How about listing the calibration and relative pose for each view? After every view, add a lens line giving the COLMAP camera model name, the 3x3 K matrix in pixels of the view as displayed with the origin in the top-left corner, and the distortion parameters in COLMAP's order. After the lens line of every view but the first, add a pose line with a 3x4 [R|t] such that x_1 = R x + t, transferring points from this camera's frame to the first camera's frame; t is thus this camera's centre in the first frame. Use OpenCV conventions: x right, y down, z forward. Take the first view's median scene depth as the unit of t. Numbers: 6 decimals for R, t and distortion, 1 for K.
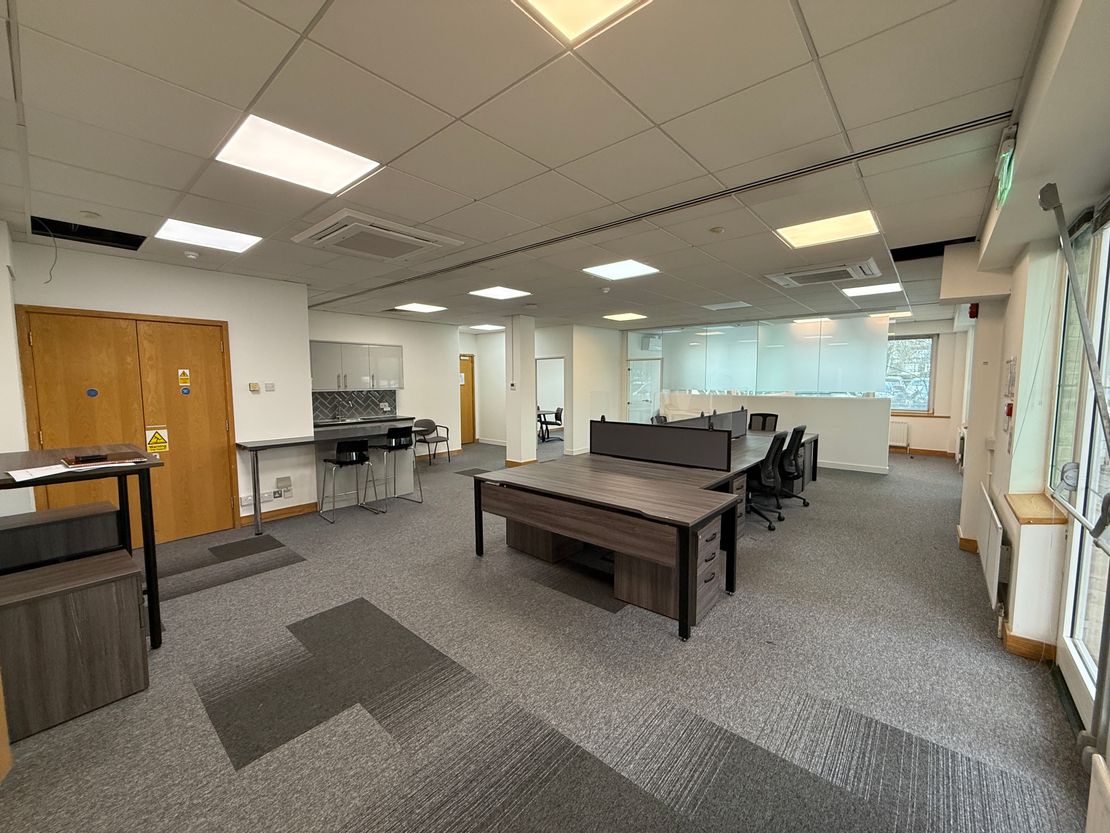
lens RADIAL K [[441.6, 0, 557.6], [0, 441.6, 418.7], [0, 0, 1]] dist [-0.003620, 0.000232]
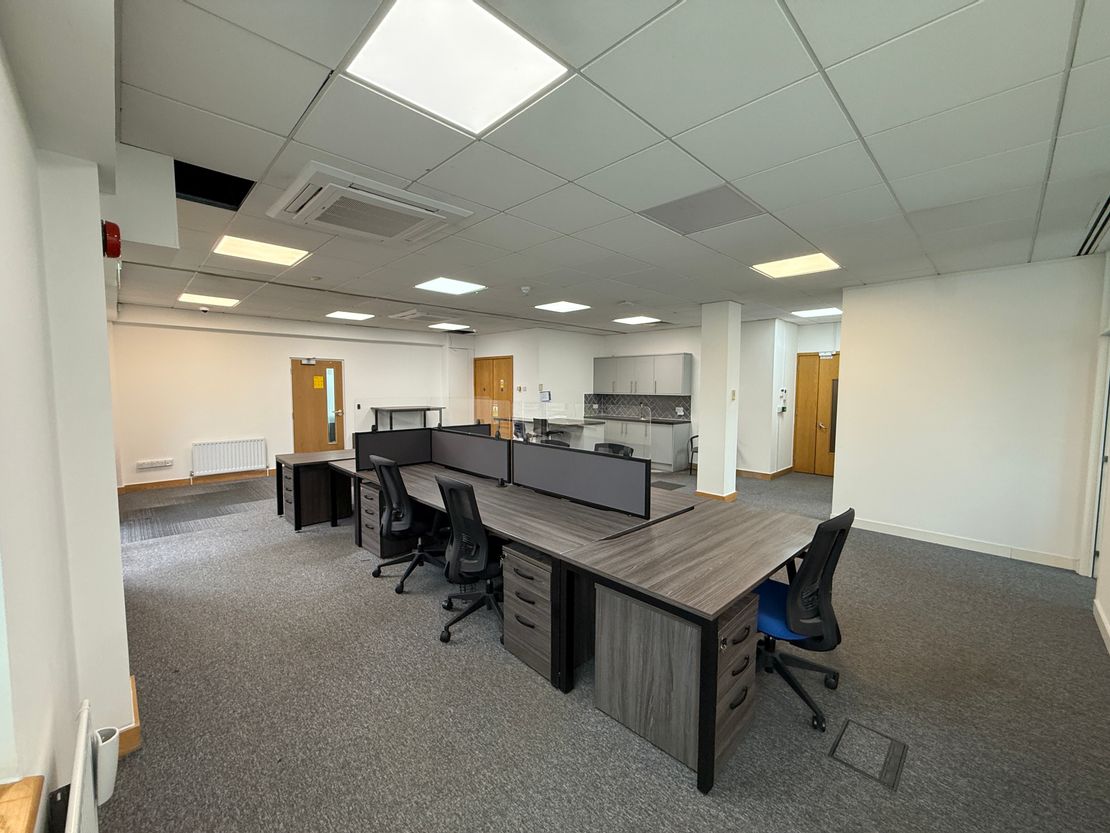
lens RADIAL K [[441.6, 0, 551.4], [0, 441.6, 415.5], [0, 0, 1]] dist [-0.003620, 0.000232]
pose [[-0.088329, 0.073105, -0.993405, 1.274594], [-0.094270, 0.992213, 0.081399, -0.133220], [0.991620, 0.100838, -0.080750, 1.401387]]
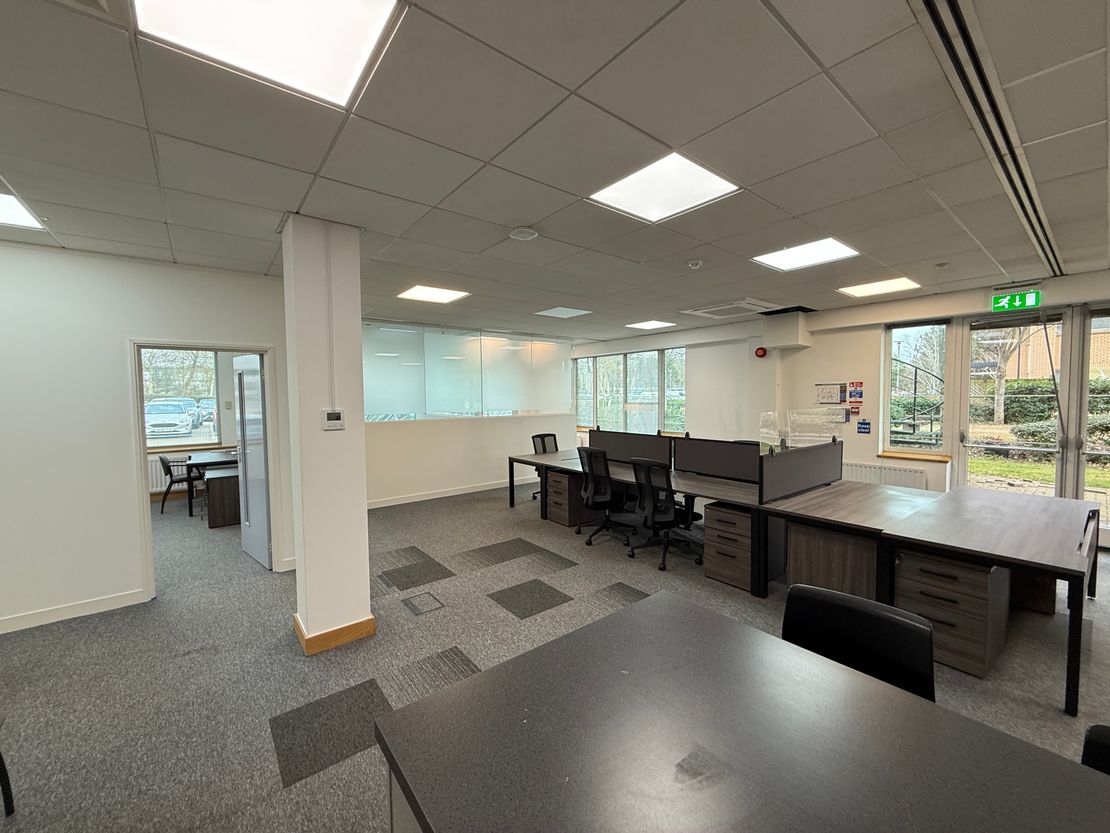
lens RADIAL K [[441.6, 0, 555.8], [0, 441.6, 414.8], [0, 0, 1]] dist [-0.003620, 0.000232]
pose [[0.194915, -0.040832, 0.979970, -0.724343], [0.099156, 0.994835, 0.021729, -0.117424], [-0.975795, 0.092935, 0.197957, 1.318568]]
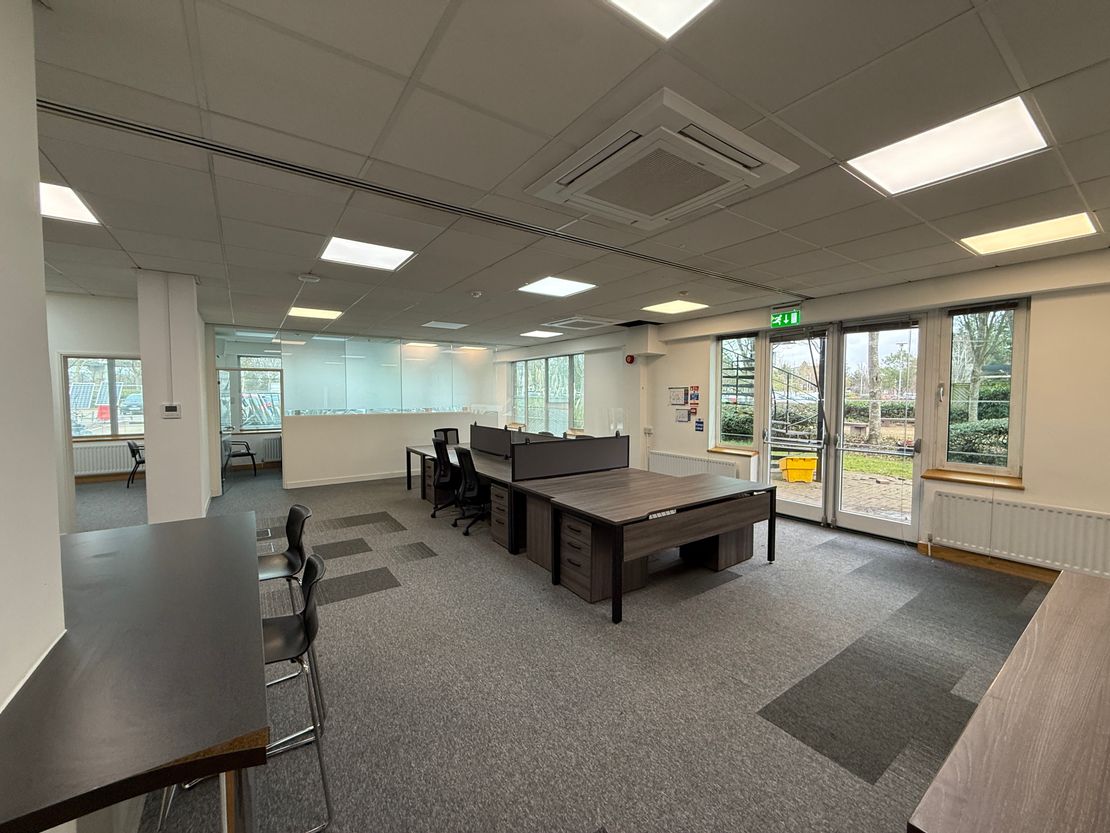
lens RADIAL K [[441.6, 0, 556.2], [0, 441.6, 414.5], [0, 0, 1]] dist [-0.003620, 0.000232]
pose [[0.250075, -0.038694, 0.967453, -0.836903], [0.088083, 0.995967, 0.017066, -0.068479], [-0.964211, 0.080949, 0.252475, 0.783576]]
